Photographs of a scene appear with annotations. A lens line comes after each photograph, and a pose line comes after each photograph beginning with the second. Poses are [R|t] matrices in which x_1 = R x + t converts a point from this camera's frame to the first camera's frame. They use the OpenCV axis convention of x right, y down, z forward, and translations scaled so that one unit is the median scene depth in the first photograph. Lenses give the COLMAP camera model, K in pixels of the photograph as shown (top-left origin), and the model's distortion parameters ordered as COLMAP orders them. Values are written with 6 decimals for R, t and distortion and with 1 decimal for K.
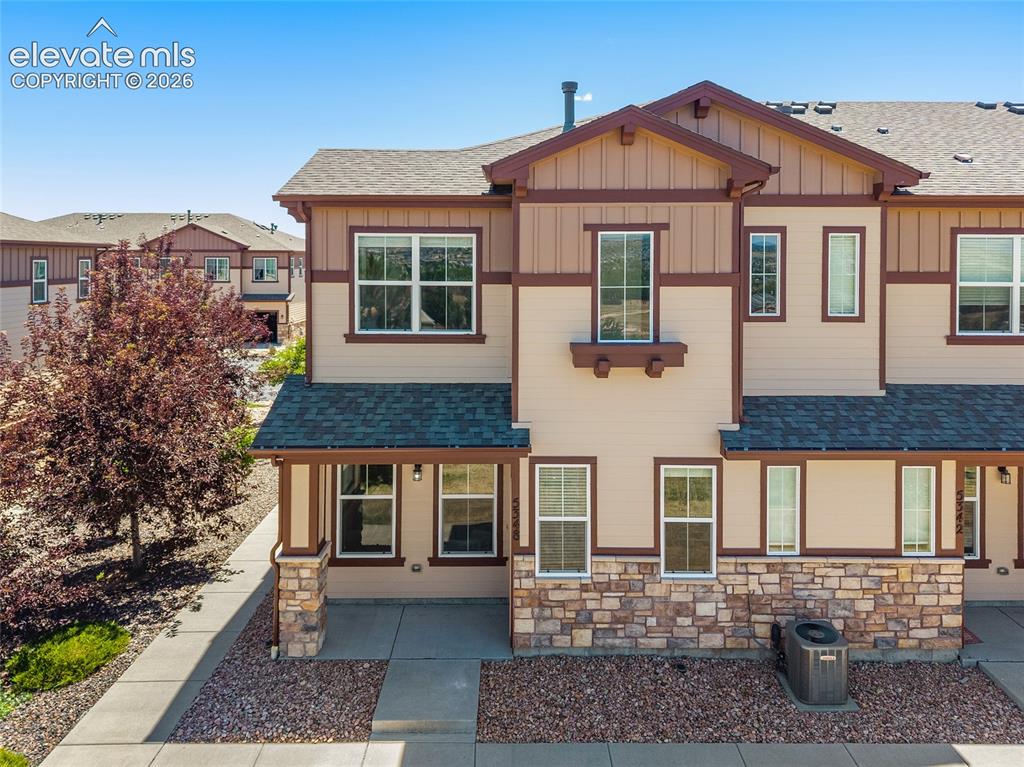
lens RADIAL K [[725.1, 0, 506.9], [0, 725.1, 262.3], [0, 0, 1]] dist [-0.001057, -0.002043]
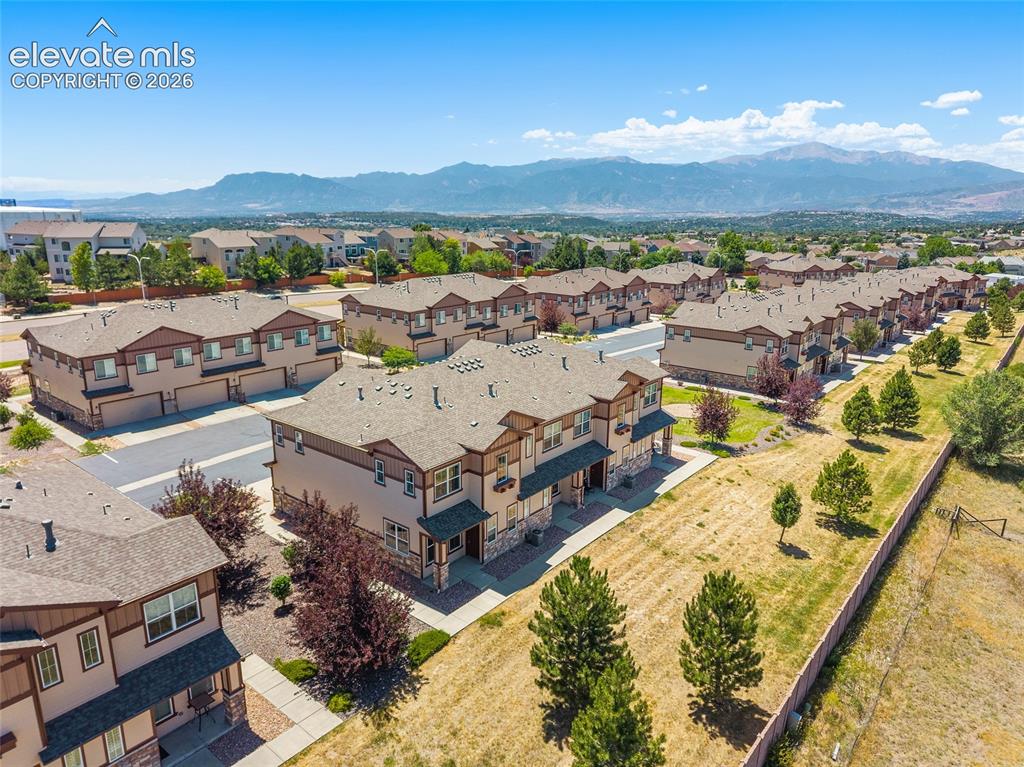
lens RADIAL K [[691.1, 0, 512.0], [0, 691.1, 383.5], [0, 0, 1]] dist [0.099301, -0.001295]
pose [[0.633120, -0.201718, 0.747308, -2.505751], [-0.009453, 0.963360, 0.268045, -1.413987], [-0.773996, -0.176769, 0.608016, -1.233526]]
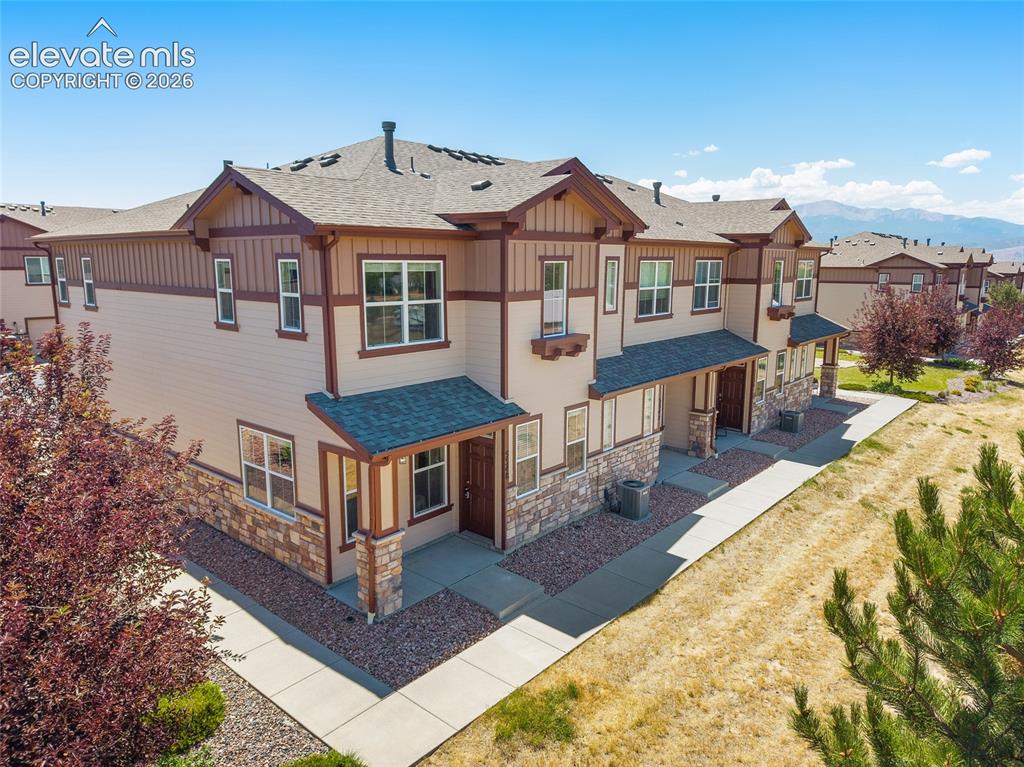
lens RADIAL K [[675.9, 0, 512.0], [0, 675.9, 383.5], [0, 0, 1]] dist [0.031861, -0.001911]
pose [[0.652952, -0.137379, 0.744836, -0.955522], [-0.001377, 0.983196, 0.182549, -0.048778], [-0.757398, -0.120222, 0.641790, 0.151839]]
